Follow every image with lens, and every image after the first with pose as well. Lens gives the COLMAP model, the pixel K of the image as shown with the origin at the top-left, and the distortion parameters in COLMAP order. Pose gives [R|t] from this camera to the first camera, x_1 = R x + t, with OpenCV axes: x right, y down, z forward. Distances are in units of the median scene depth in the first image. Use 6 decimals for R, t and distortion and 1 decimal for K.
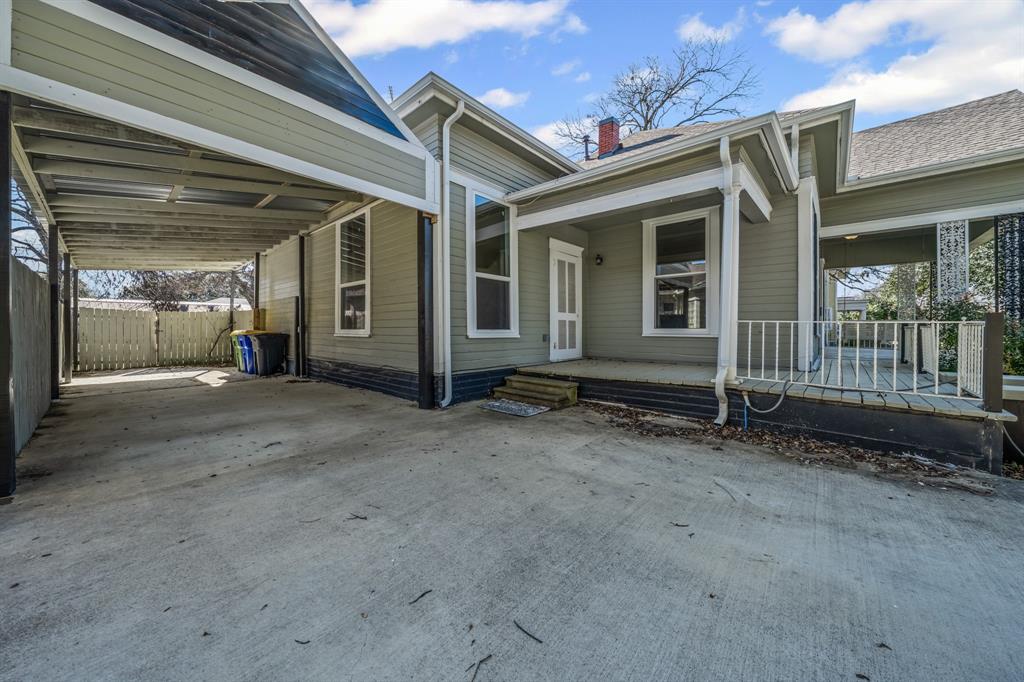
lens RADIAL K [[356.0, 0, 517.3], [0, 356.0, 333.9], [0, 0, 1]] dist [-0.003113, -0.000093]
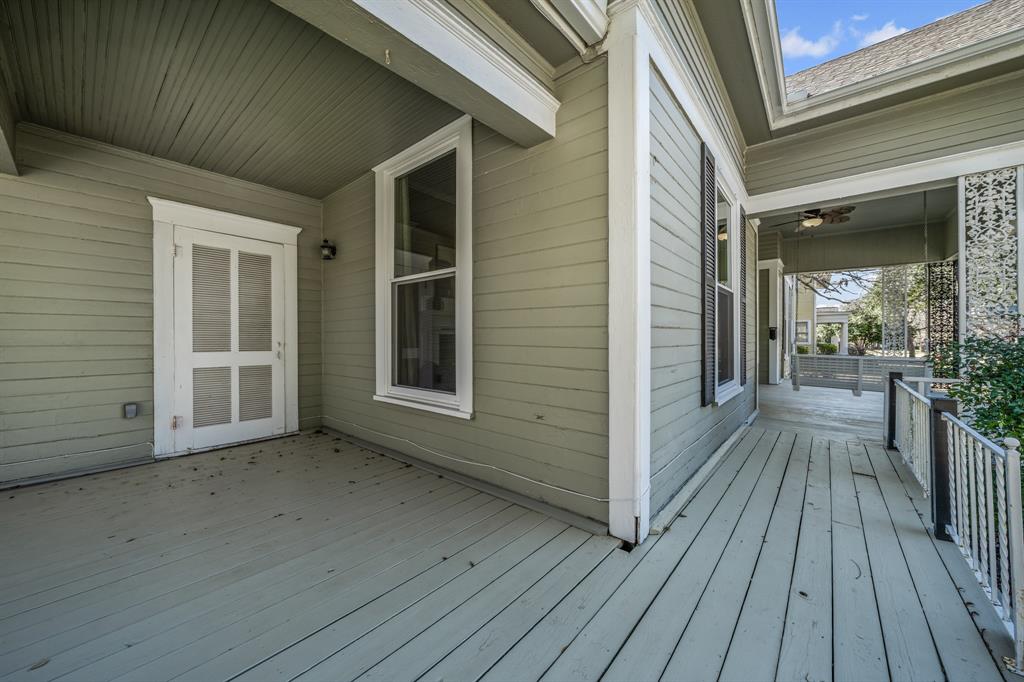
lens RADIAL K [[356.0, 0, 506.2], [0, 356.0, 343.2], [0, 0, 1]] dist [-0.003113, -0.000093]
pose [[0.999990, 0.001152, 0.004363, 0.503294], [-0.001157, 0.999998, 0.001357, -0.068966], [-0.004362, -0.001362, 0.999990, 0.467005]]
